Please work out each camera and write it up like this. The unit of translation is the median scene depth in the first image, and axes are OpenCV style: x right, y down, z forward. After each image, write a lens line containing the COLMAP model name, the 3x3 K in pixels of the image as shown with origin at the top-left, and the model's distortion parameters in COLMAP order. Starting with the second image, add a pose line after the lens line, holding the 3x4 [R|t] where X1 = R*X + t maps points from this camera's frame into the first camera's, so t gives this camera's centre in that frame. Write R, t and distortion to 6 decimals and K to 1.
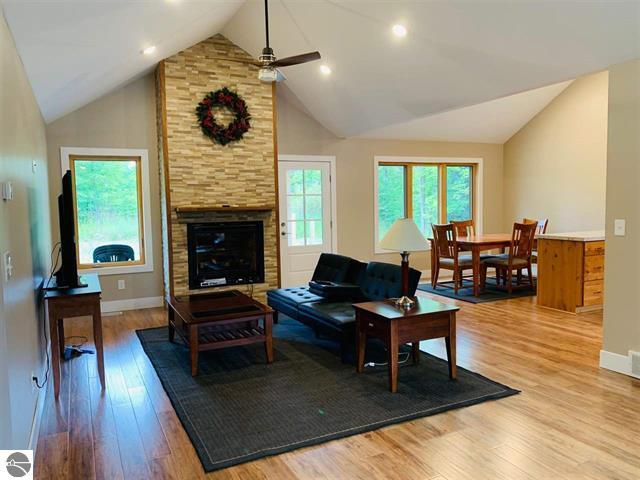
lens RADIAL K [[487.5, 0, 317.1], [0, 487.5, 238.5], [0, 0, 1]] dist [0.065923, -0.081533]
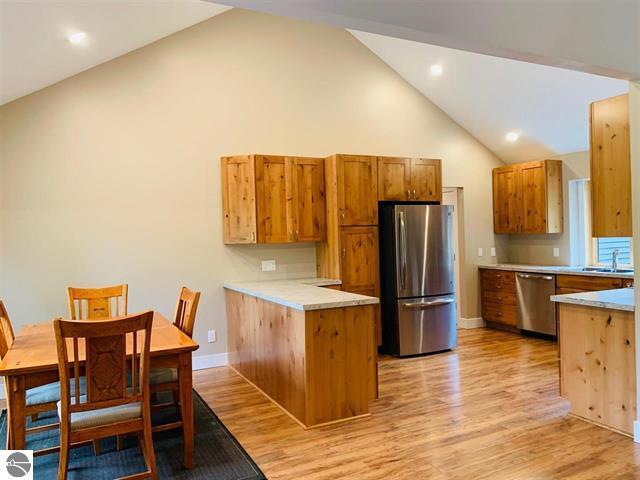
lens RADIAL K [[487.5, 0, 317.1], [0, 487.5, 238.5], [0, 0, 1]] dist [0.065923, -0.081533]
pose [[-0.013746, 0.011388, 0.999841, -0.129940], [0.102683, 0.994665, -0.009917, -0.075704], [-0.994619, 0.102530, -0.014842, 0.937410]]
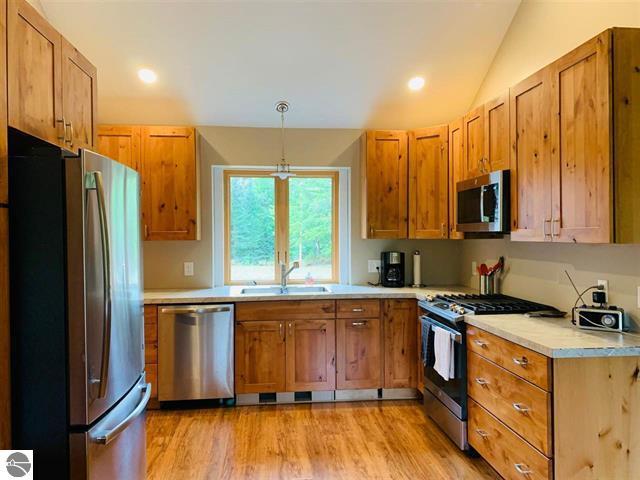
lens RADIAL K [[487.5, 0, 317.1], [0, 487.5, 238.5], [0, 0, 1]] dist [0.065923, -0.081533]
pose [[-0.941177, 0.023705, 0.337083, 0.491556], [0.050562, 0.996185, 0.071119, -0.088701], [-0.334111, 0.083979, -0.938785, 1.009362]]
